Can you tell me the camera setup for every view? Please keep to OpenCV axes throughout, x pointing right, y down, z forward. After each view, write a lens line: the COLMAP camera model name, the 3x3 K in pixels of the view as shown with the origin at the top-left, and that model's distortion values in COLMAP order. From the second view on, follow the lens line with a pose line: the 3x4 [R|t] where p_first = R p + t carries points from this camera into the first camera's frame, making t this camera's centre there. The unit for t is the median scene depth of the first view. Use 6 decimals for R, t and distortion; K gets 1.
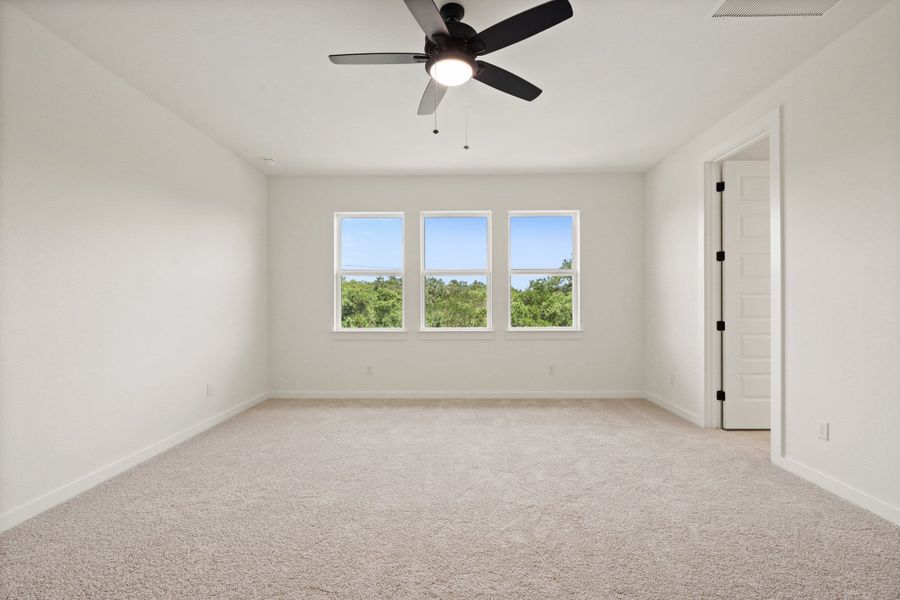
lens RADIAL K [[431.5, 0, 450.0], [0, 431.5, 300.0], [0, 0, 1]] dist [-0.000871, -0.000237]
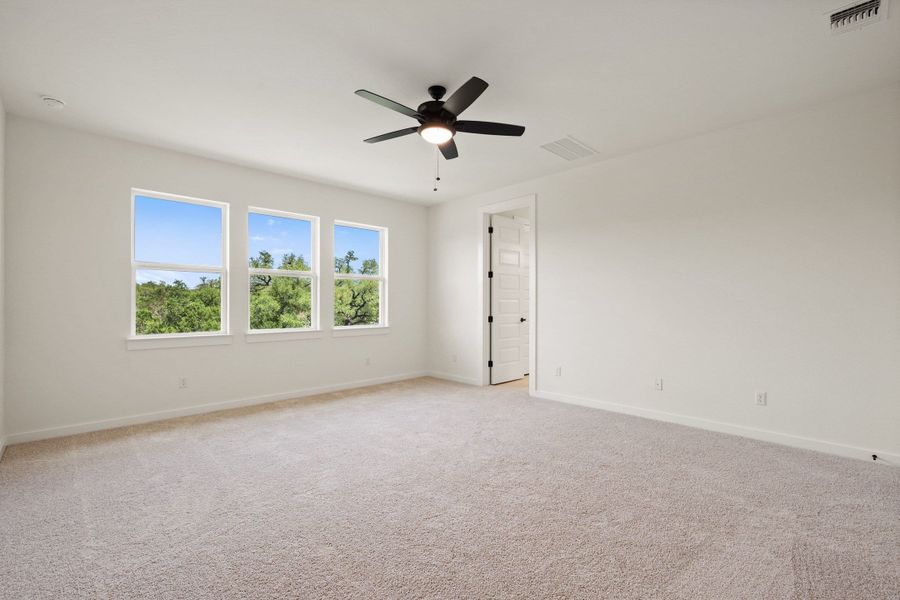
lens RADIAL K [[463.7, 0, 451.2], [0, 463.7, 302.2], [0, 0, 1]] dist [-0.000550, 0.000287]
pose [[0.652995, 0.006364, 0.757335, -0.707361], [-0.007537, 0.999970, -0.001904, 0.002395], [-0.757325, -0.004464, 0.653023, 0.009165]]
